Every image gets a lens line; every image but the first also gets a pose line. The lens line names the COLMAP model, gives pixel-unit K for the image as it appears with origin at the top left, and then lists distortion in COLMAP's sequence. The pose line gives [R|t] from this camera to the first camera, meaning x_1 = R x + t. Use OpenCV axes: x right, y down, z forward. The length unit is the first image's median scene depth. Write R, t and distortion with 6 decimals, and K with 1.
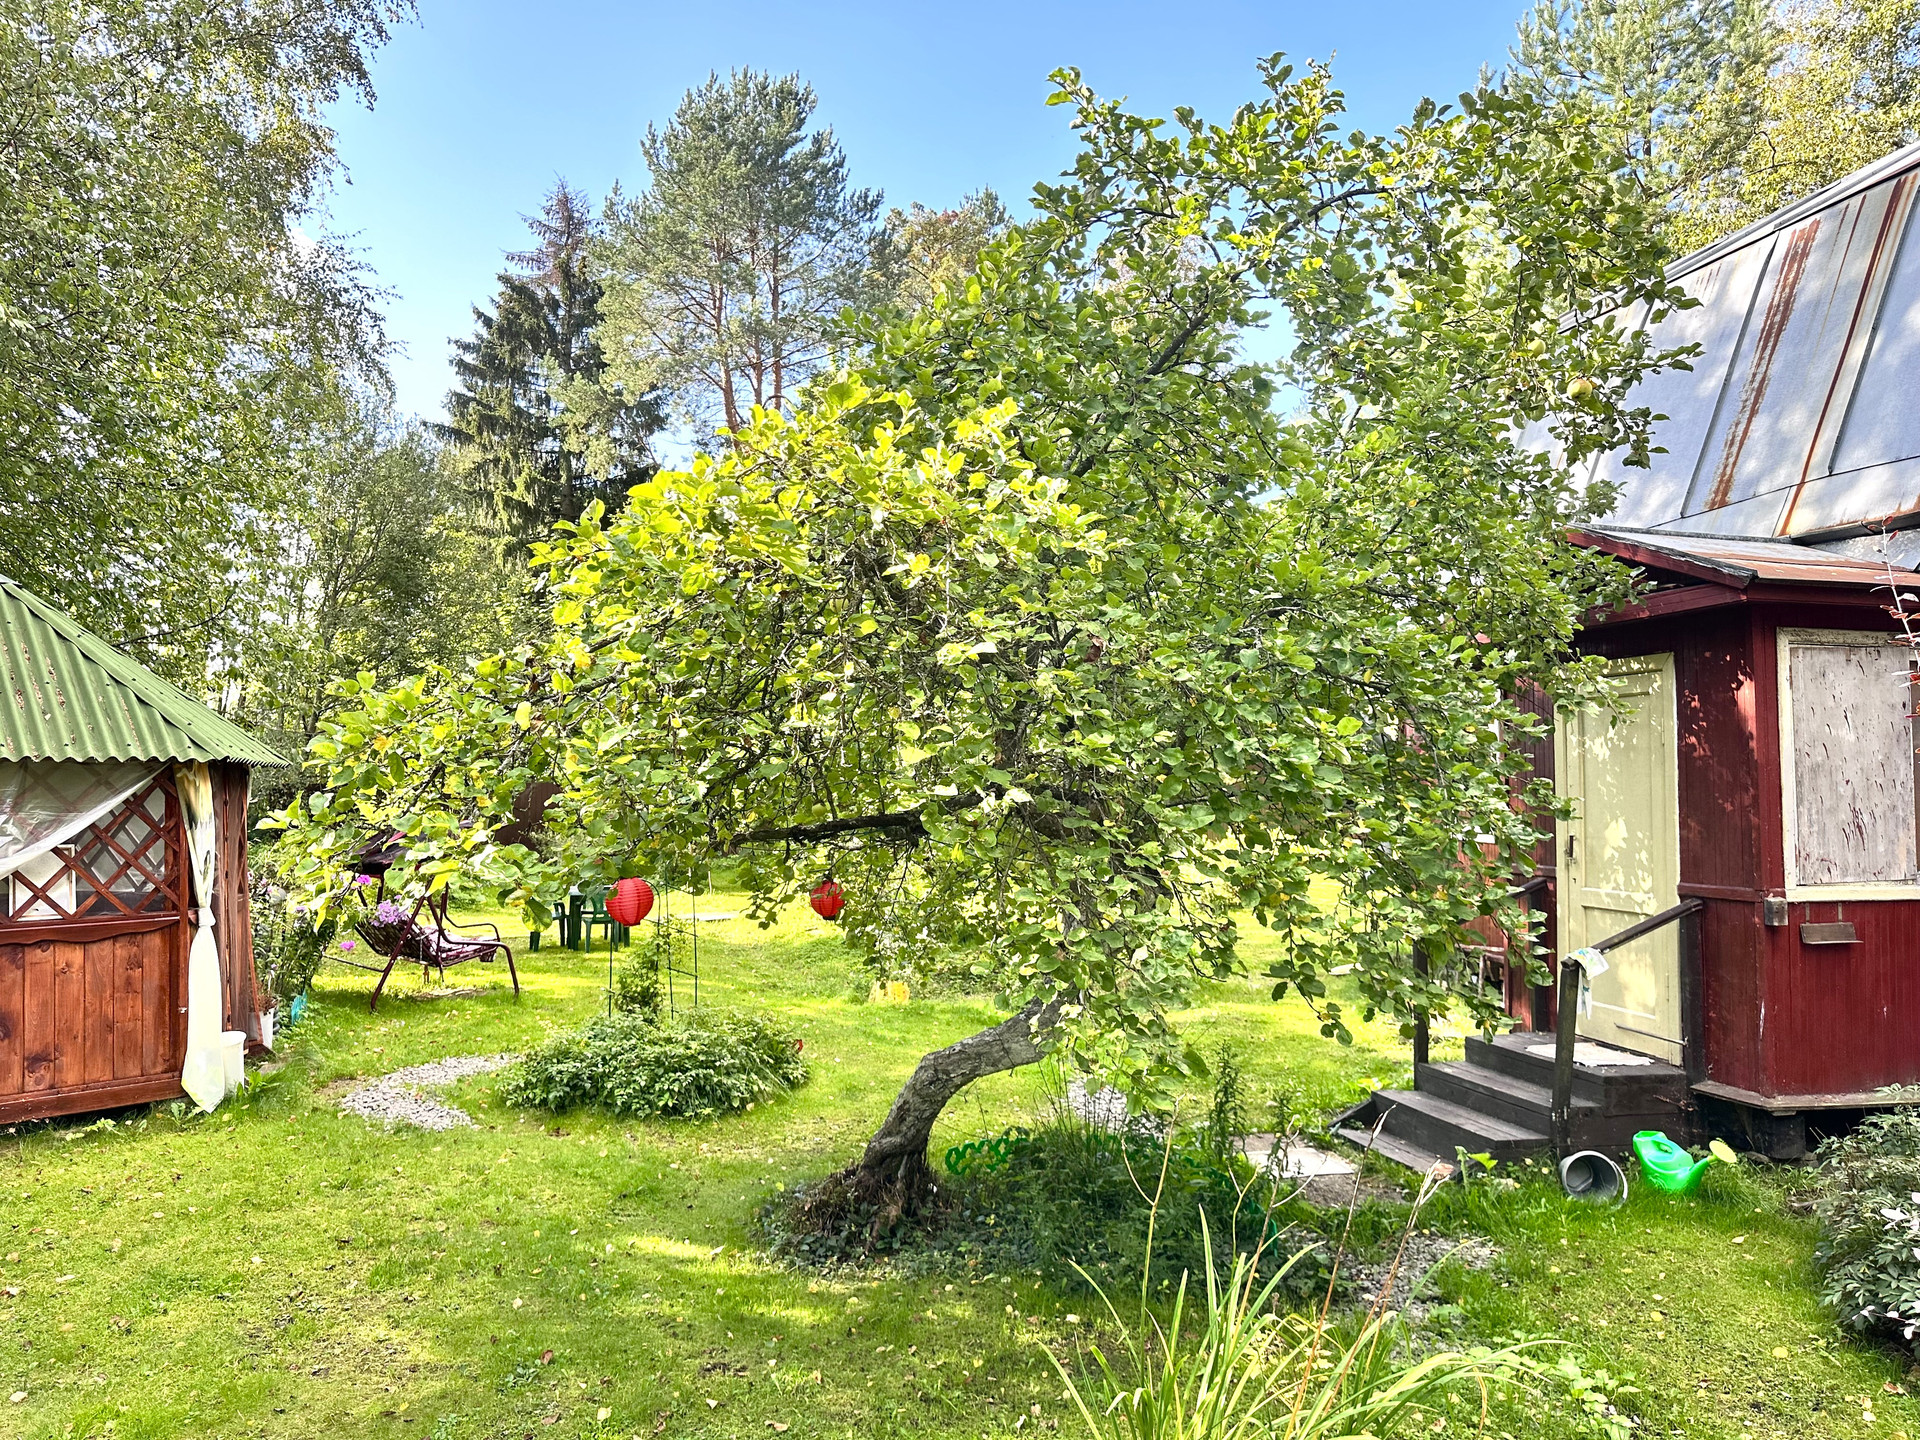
lens RADIAL K [[1359.4, 0, 945.2], [0, 1359.4, 717.2], [0, 0, 1]] dist [0.029344, -0.036502]
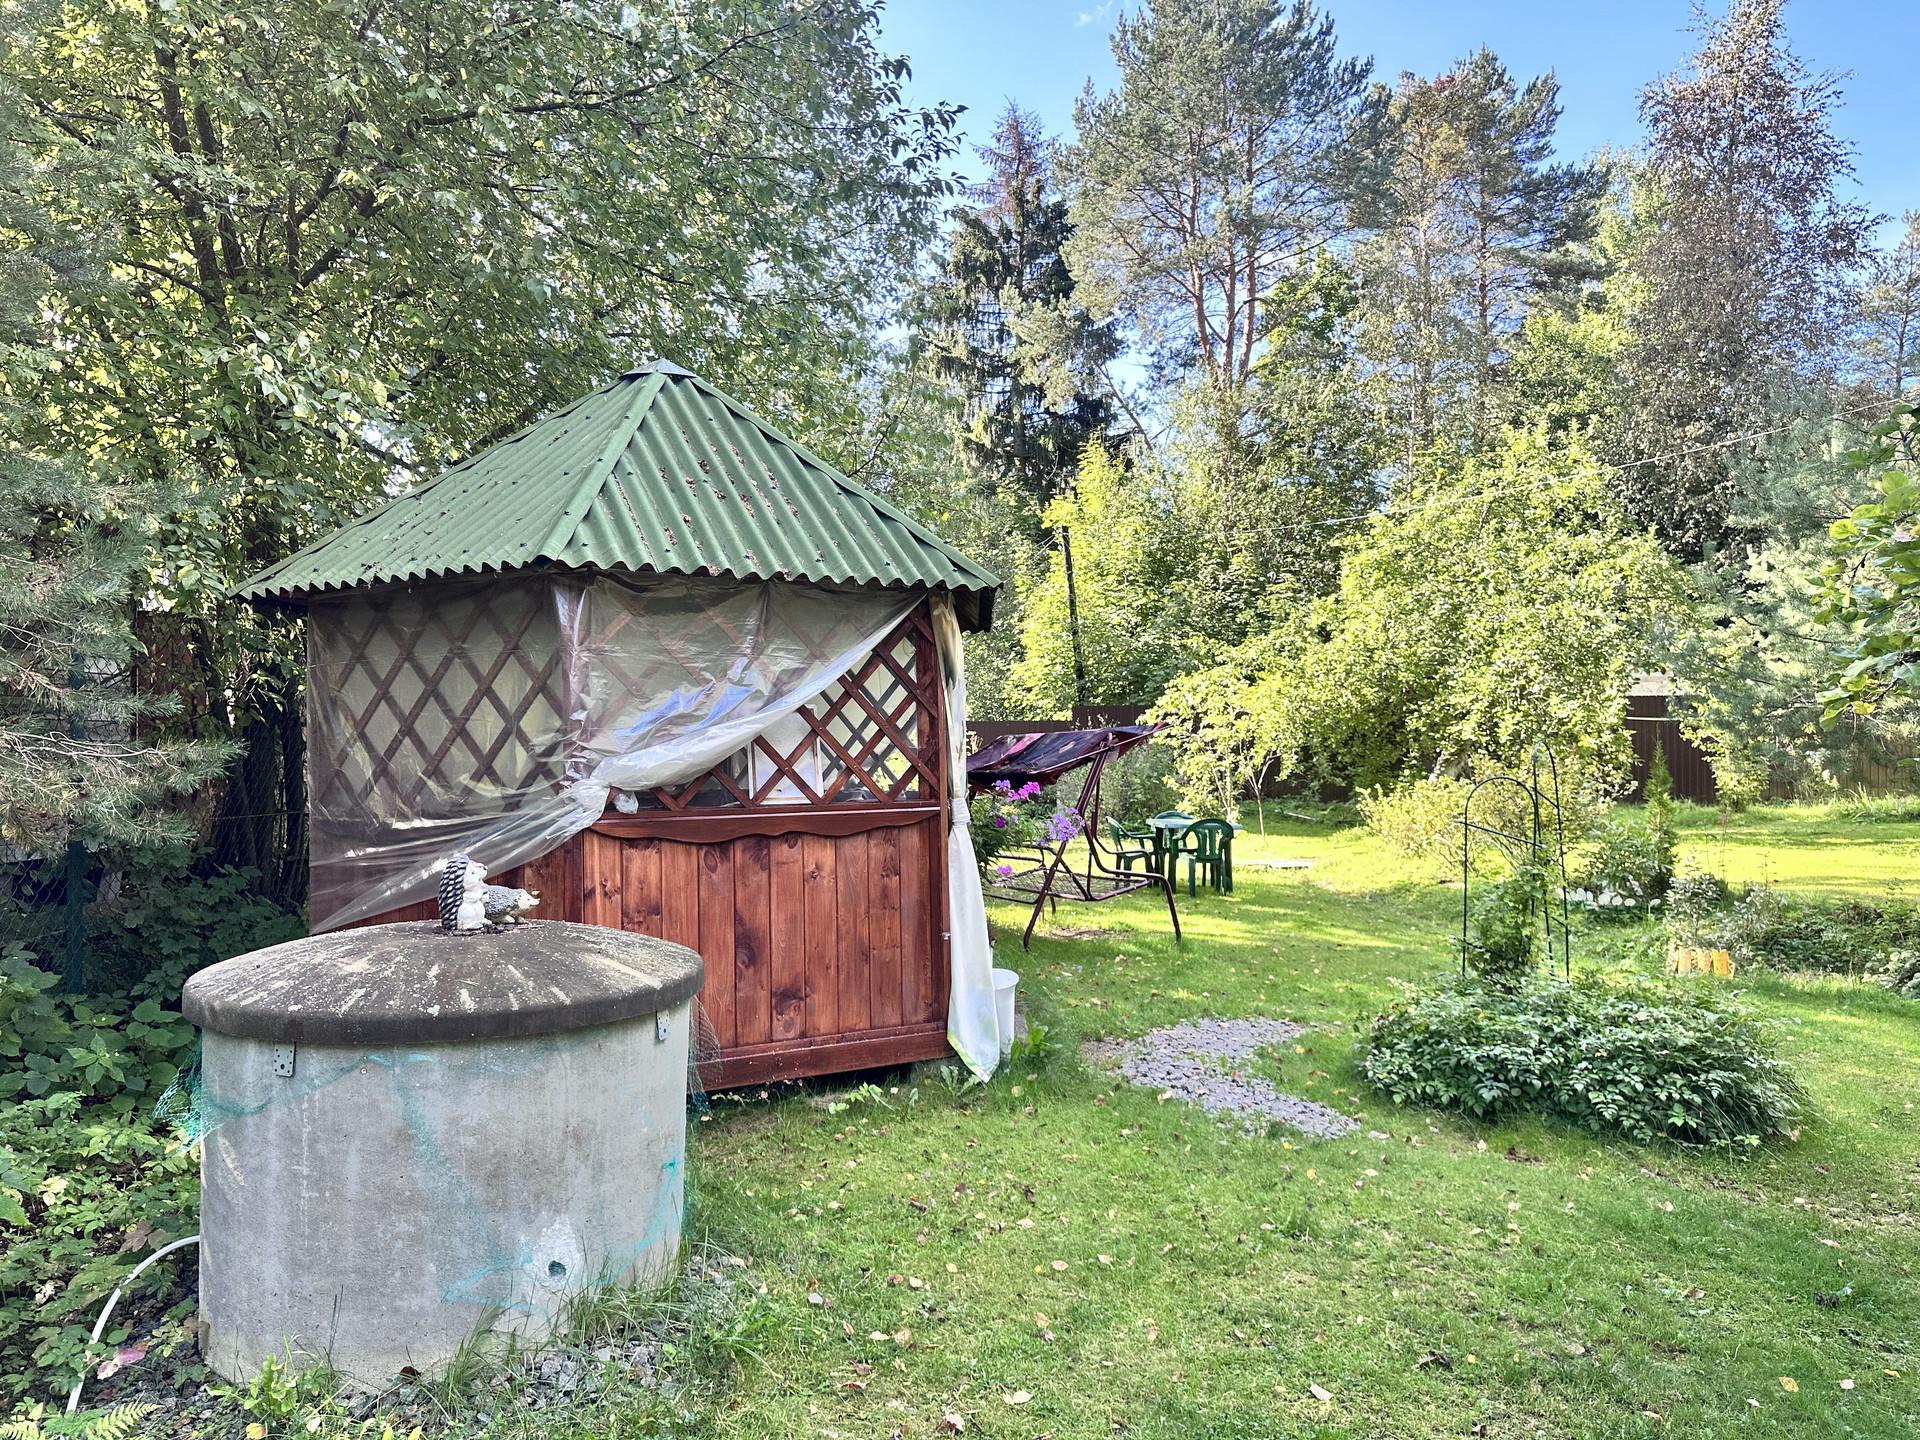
lens RADIAL K [[1359.4, 0, 940.0], [0, 1359.4, 727.8], [0, 0, 1]] dist [0.029344, -0.036502]
pose [[0.957153, -0.005876, -0.289522, -0.345469], [0.016427, 0.999286, 0.034026, 0.078067], [0.289116, -0.037324, 0.956566, 0.312829]]
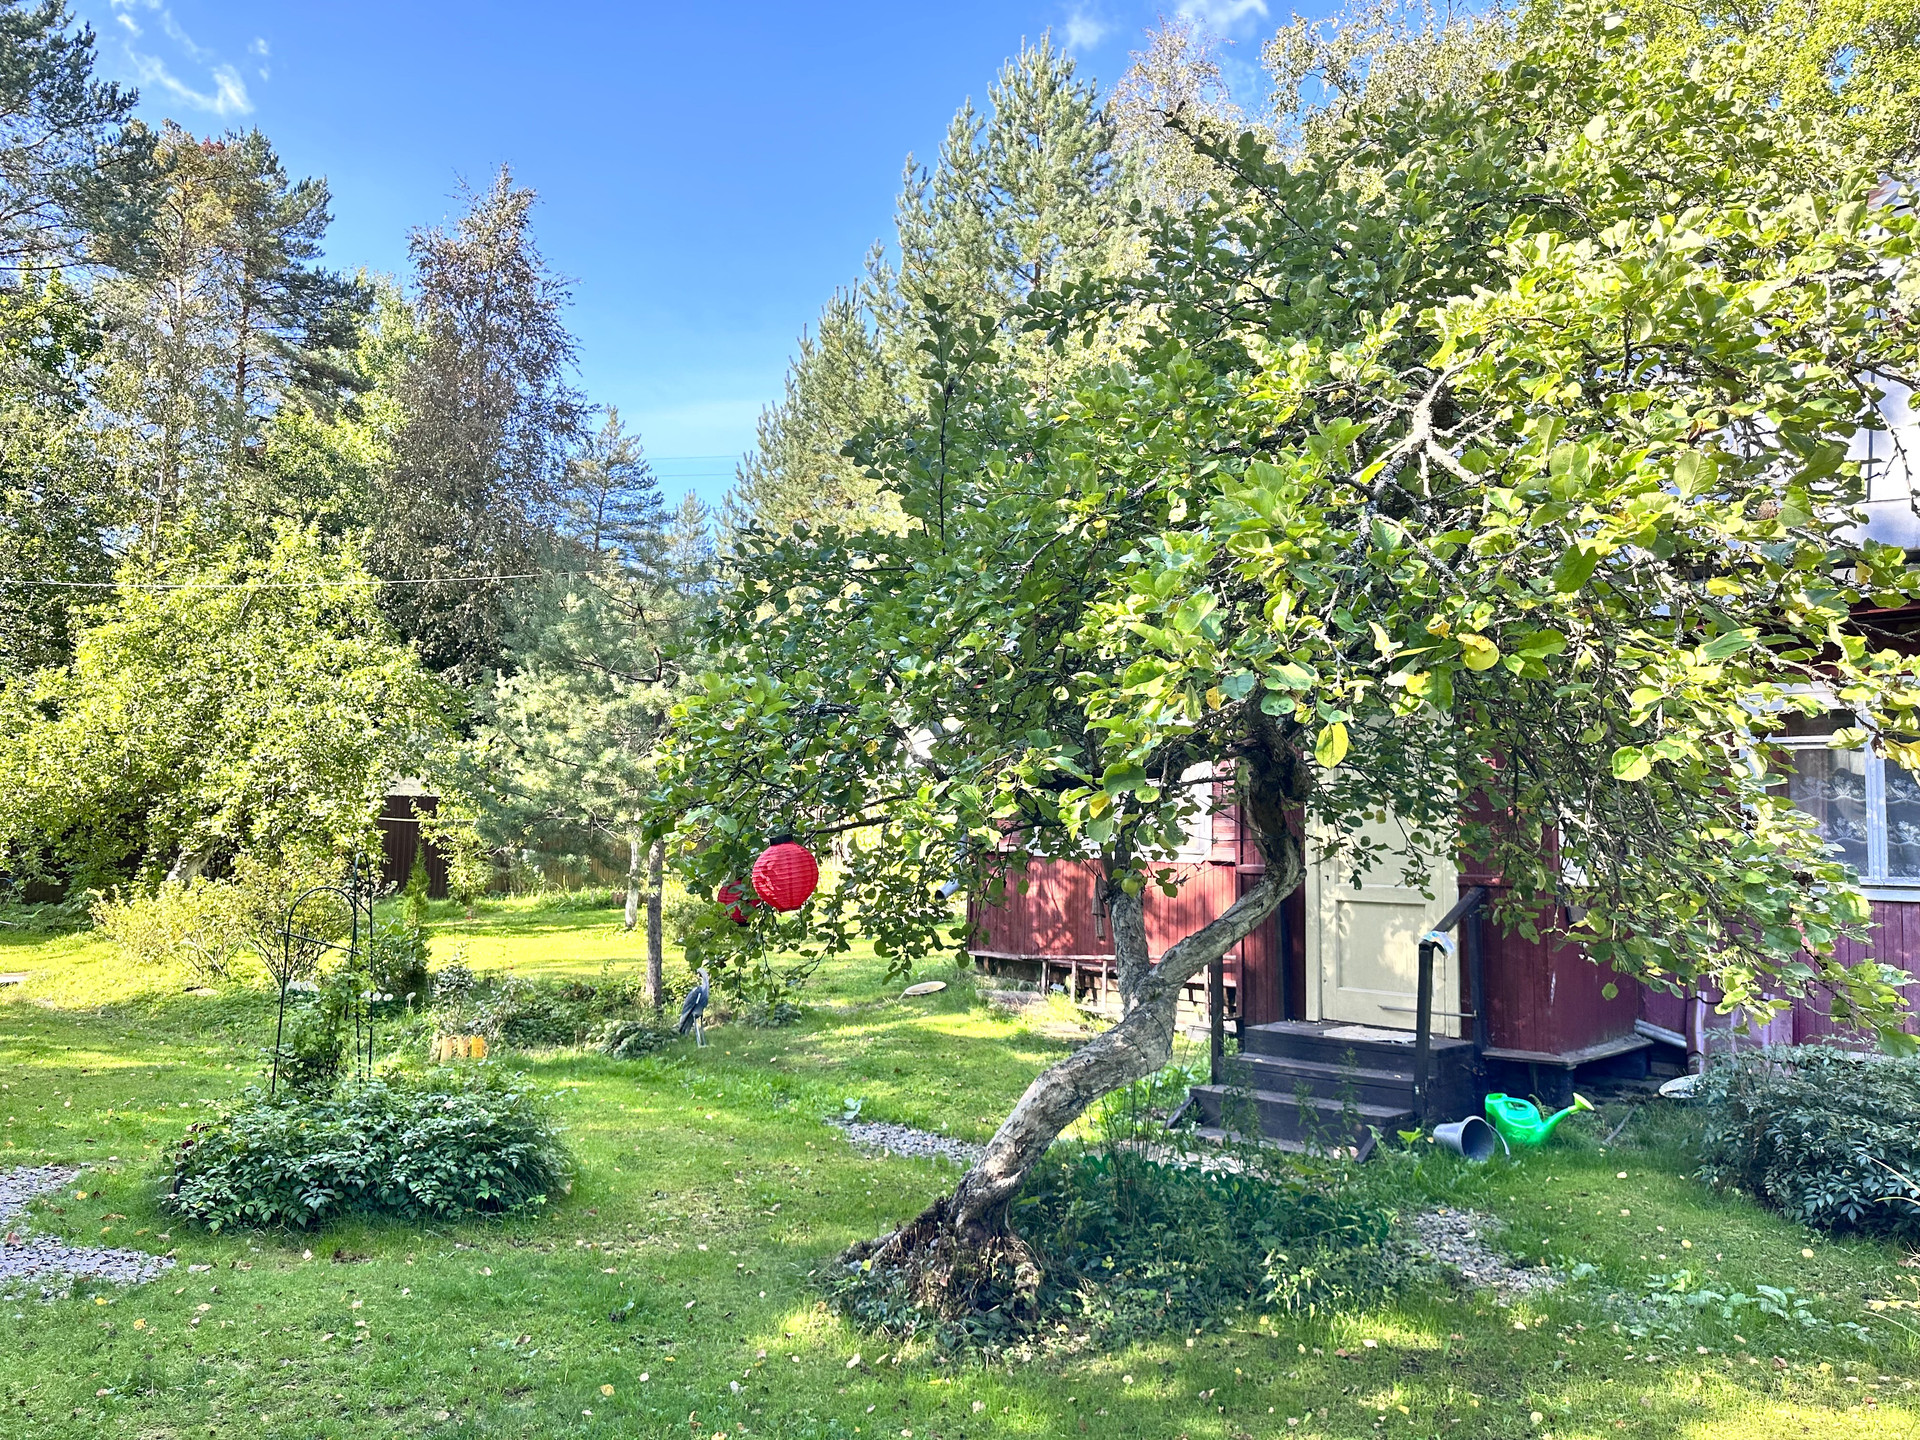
lens RADIAL K [[1359.4, 0, 959.8], [0, 1359.4, 734.6], [0, 0, 1]] dist [0.029344, -0.036502]
pose [[0.828298, 0.058472, 0.557229, -0.408250], [-0.043341, 0.998246, -0.040324, 0.064590], [-0.558609, 0.009249, 0.829380, 0.274466]]
